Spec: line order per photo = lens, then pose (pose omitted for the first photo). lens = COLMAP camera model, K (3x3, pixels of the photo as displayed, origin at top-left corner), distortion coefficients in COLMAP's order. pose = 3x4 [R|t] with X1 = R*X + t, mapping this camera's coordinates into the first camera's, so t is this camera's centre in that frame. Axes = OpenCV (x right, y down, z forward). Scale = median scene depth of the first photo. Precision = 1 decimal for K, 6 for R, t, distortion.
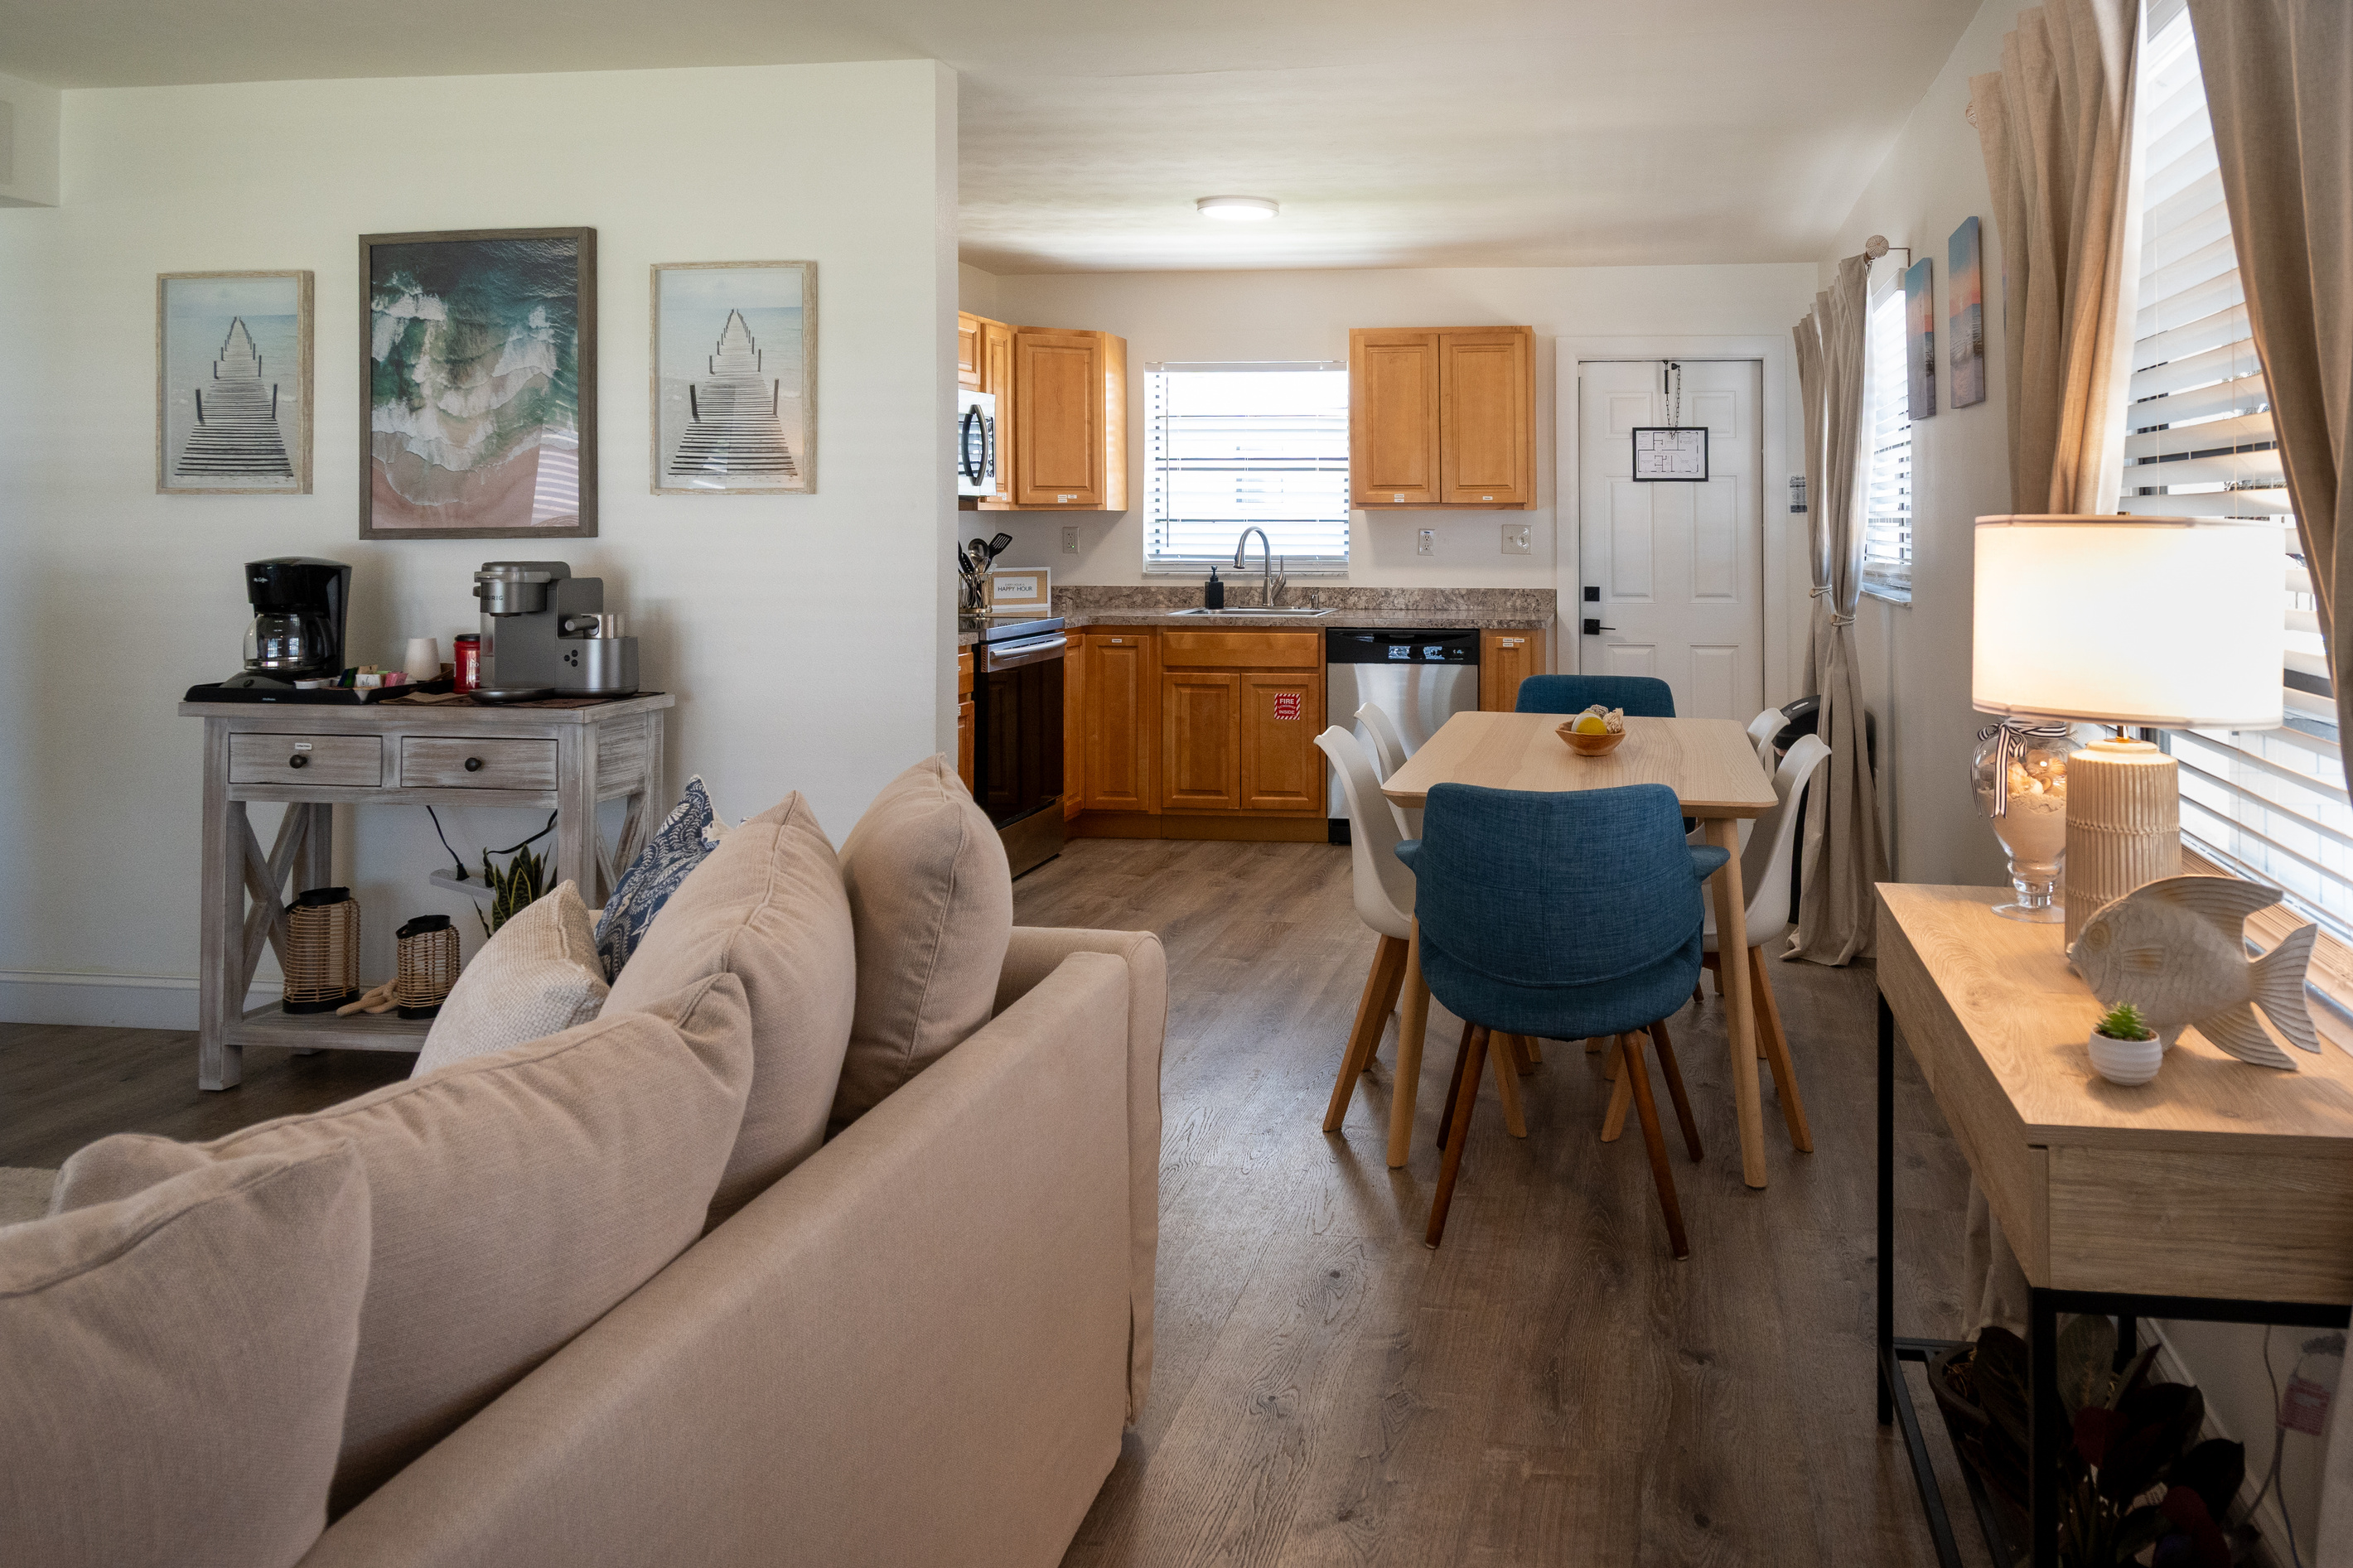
lens RADIAL K [[1661.1, 0, 1439.7], [0, 1661.1, 499.8], [0, 0, 1]] dist [0.000935, 0.000072]
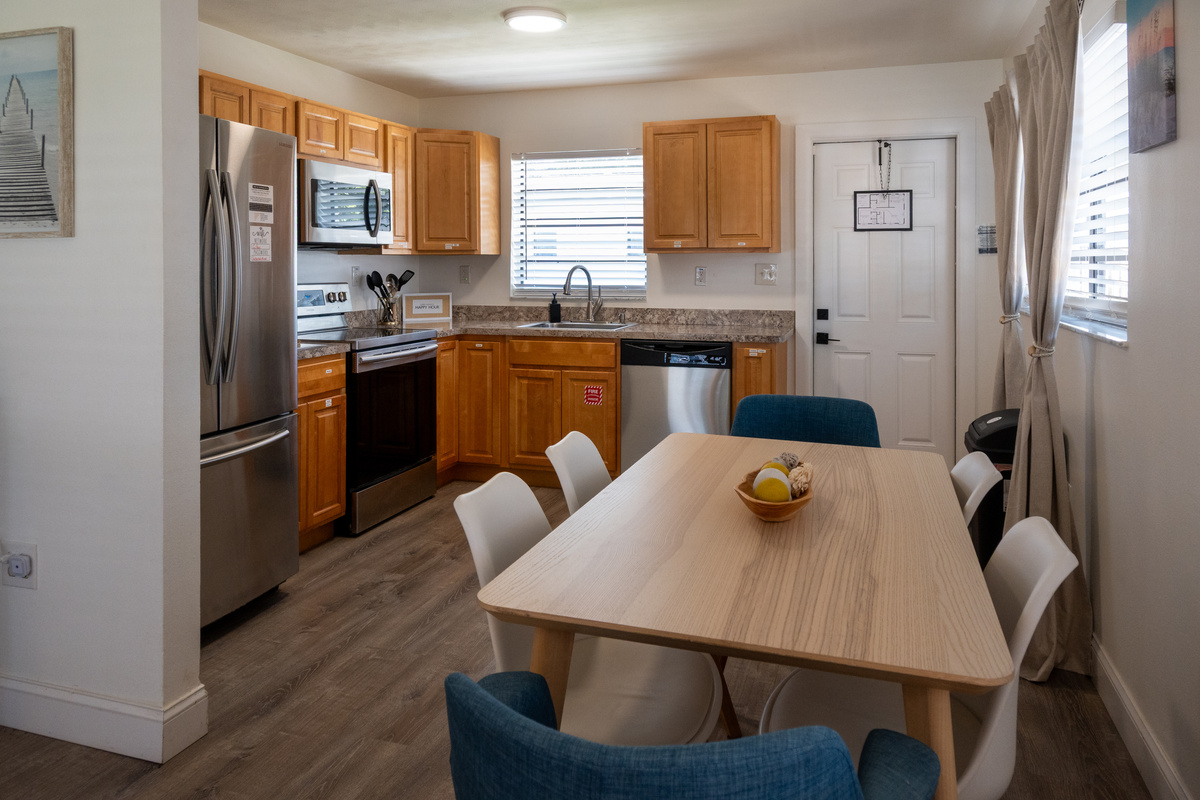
lens RADIAL K [[847.2, 0, 612.2], [0, 847.2, 270.6], [0, 0, 1]] dist [0.000935, 0.000072]
pose [[0.983595, 0.000059, -0.180392, 0.050736], [0.004093, 0.999735, 0.022642, 0.004671], [0.180345, -0.023009, 0.983334, 0.307936]]
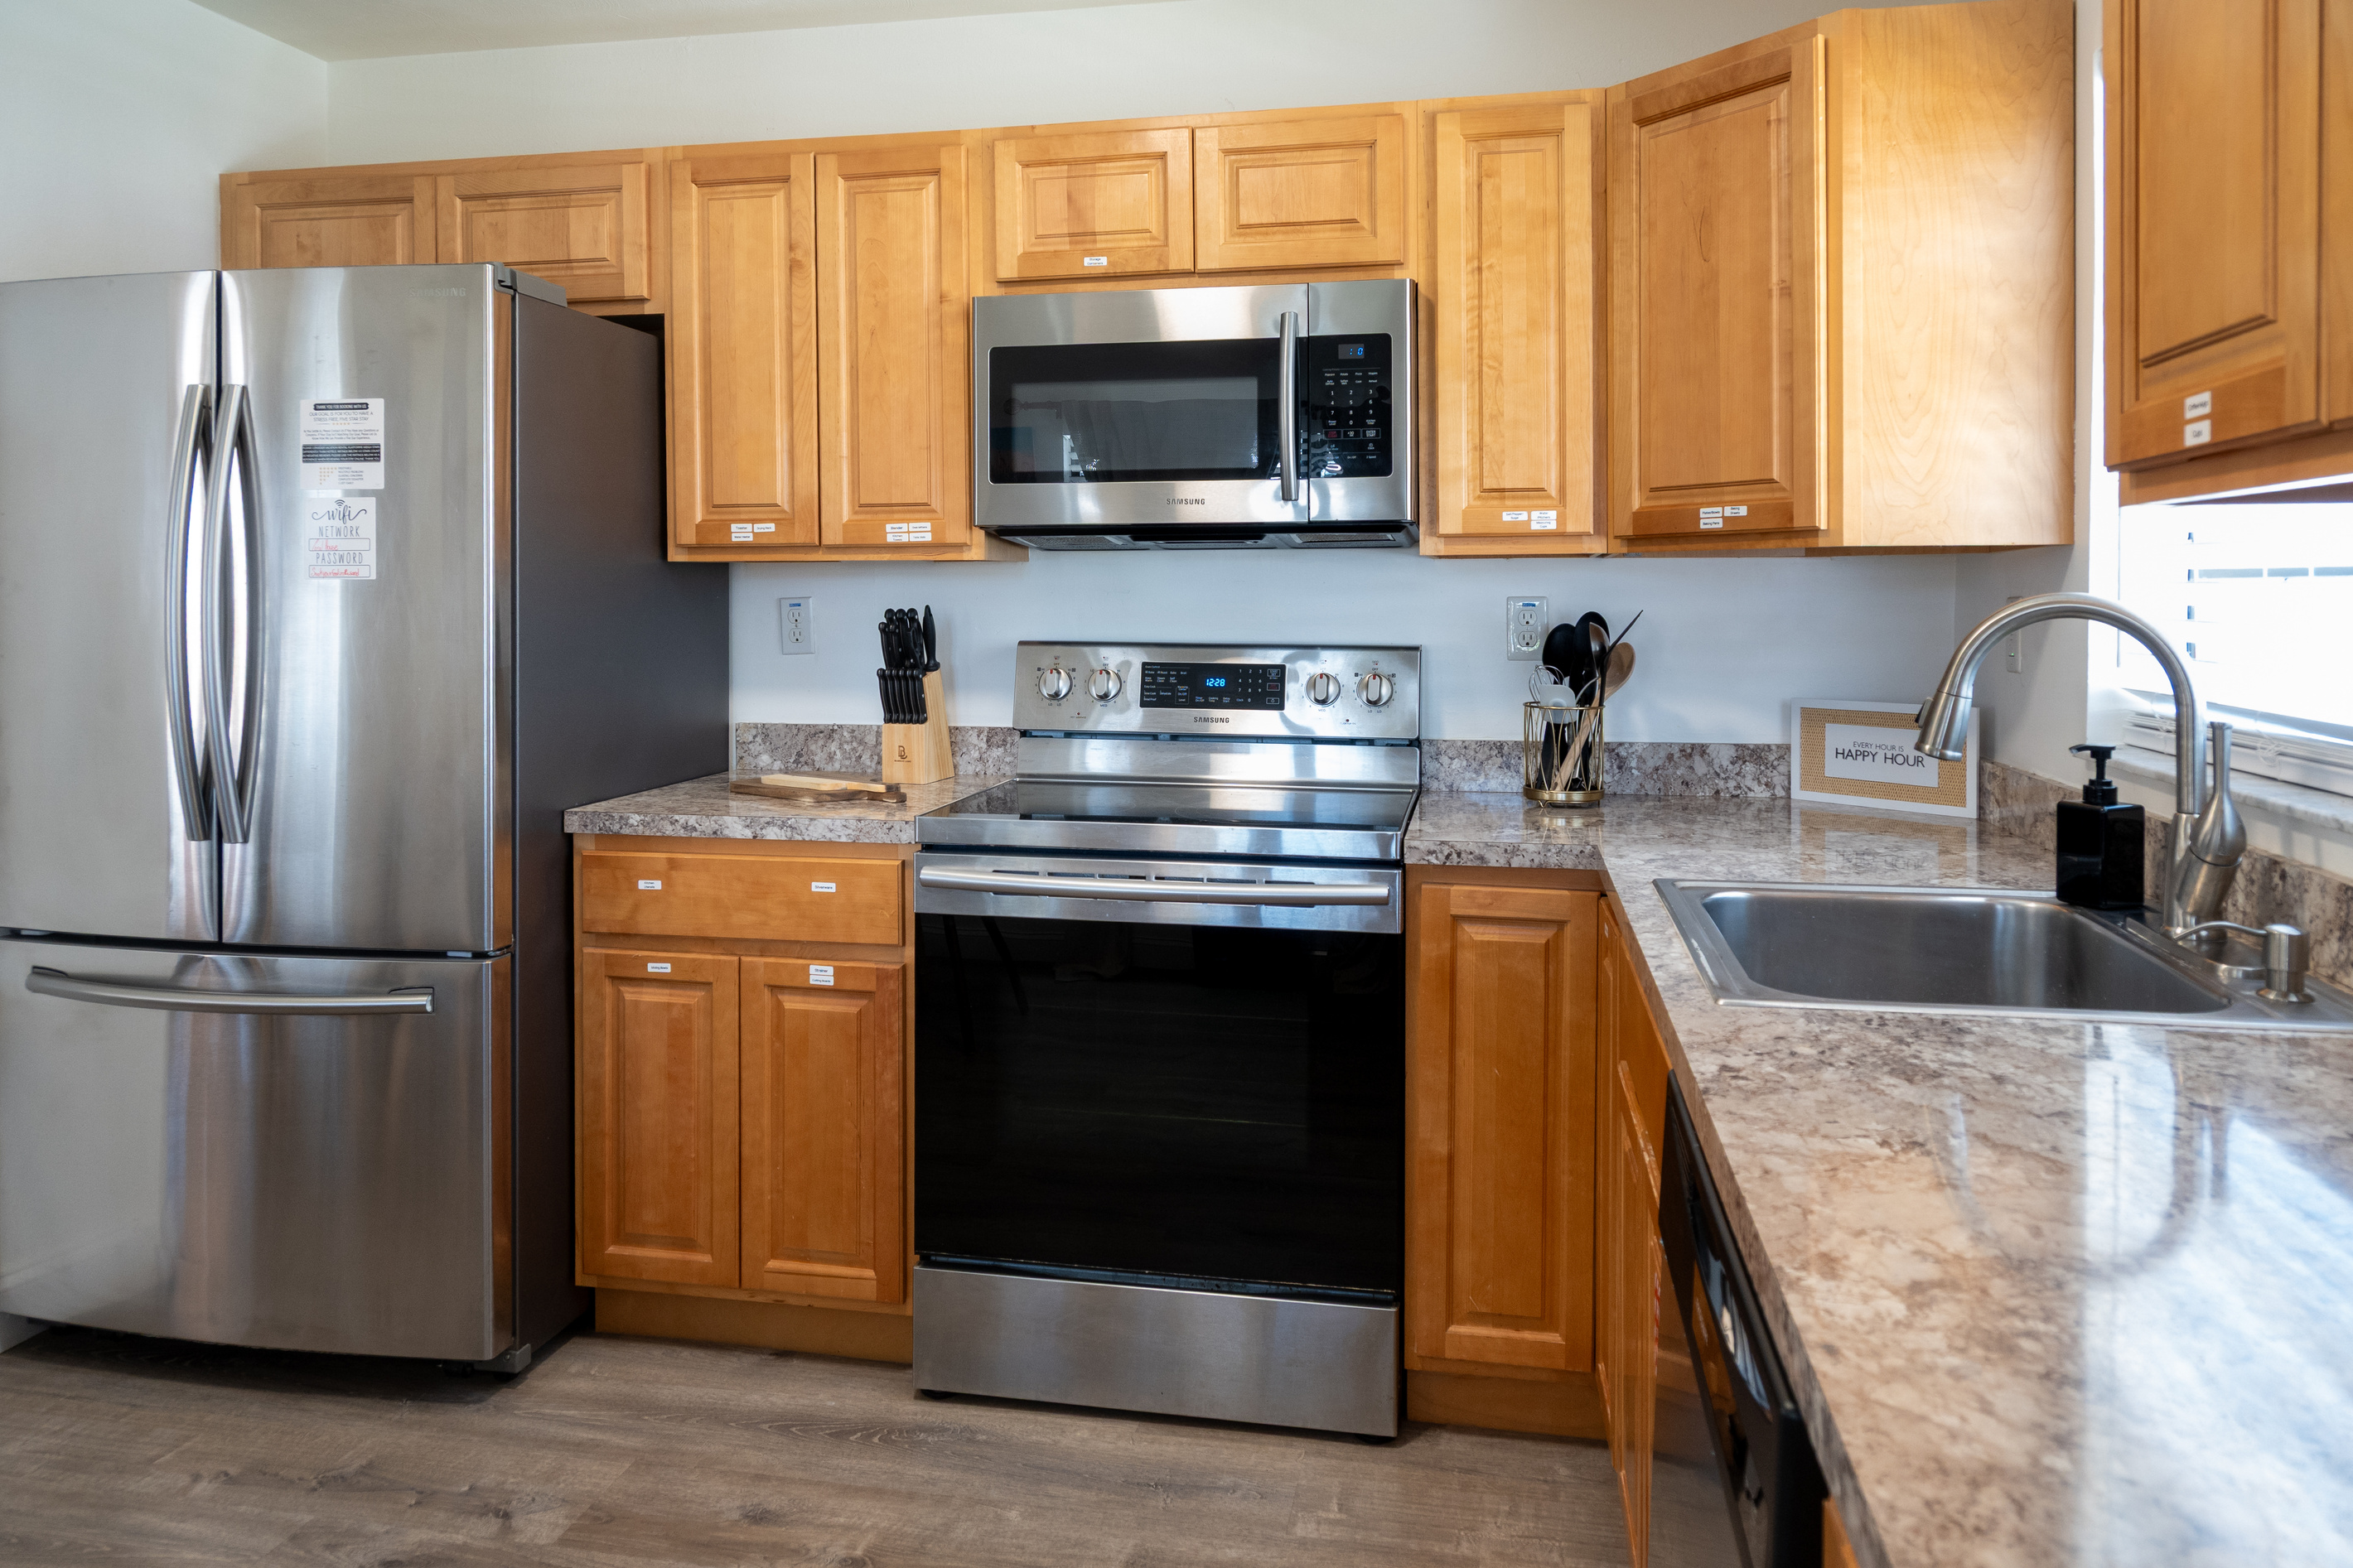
lens RADIAL K [[1661.1, 0, 1186.2], [0, 1661.1, 609.1], [0, 0, 1]] dist [0.000935, 0.000072]
pose [[-0.065980, 0.009901, -0.997772, 0.152741], [0.012830, 0.999877, 0.009073, 0.015226], [0.997738, -0.012203, -0.066098, 0.946911]]
